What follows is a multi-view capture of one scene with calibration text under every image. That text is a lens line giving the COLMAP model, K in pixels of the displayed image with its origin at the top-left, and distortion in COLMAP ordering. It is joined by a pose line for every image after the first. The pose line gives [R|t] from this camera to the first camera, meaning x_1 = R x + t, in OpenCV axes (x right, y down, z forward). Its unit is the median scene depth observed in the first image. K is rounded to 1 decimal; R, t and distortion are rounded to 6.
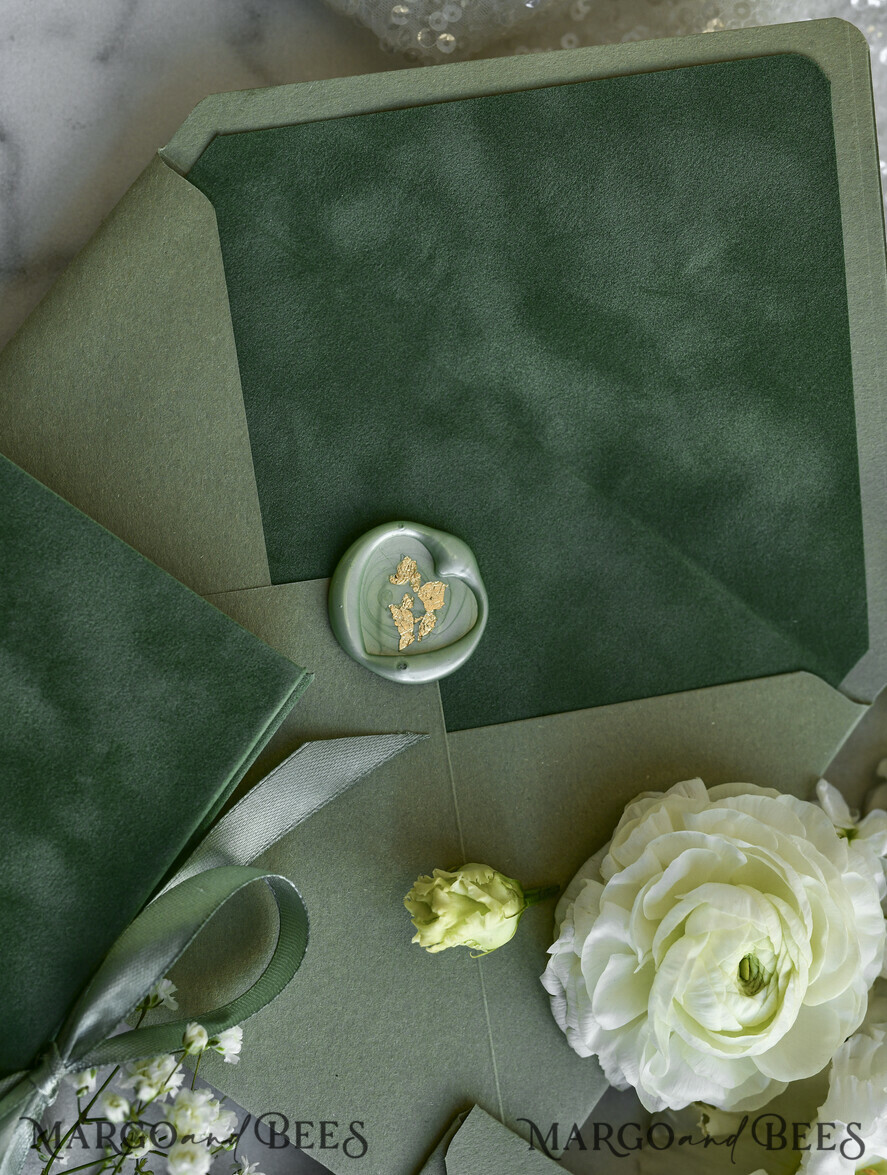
lens RADIAL K [[1732.1, 0, 444.9], [0, 1732.1, 512.0], [0, 0, 1]] dist [-0.023070, -0.061284]
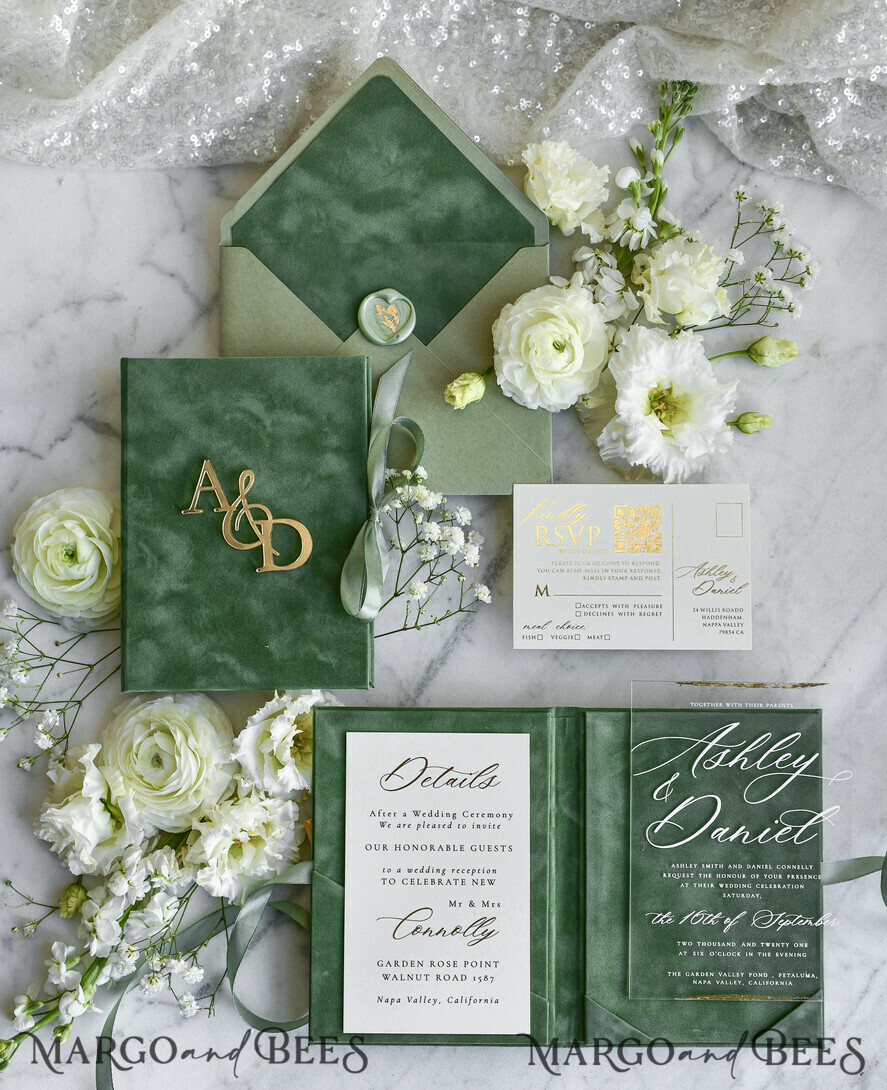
lens RADIAL K [[1917.7, 0, 458.6], [0, 1917.7, 438.6], [0, 0, 1]] dist [-0.021450, 0.028170]
pose [[0.787402, -0.603477, -0.125753, 0.341963], [0.605223, 0.795556, -0.028203, 0.365656], [0.117064, -0.053901, 0.991661, -2.066045]]
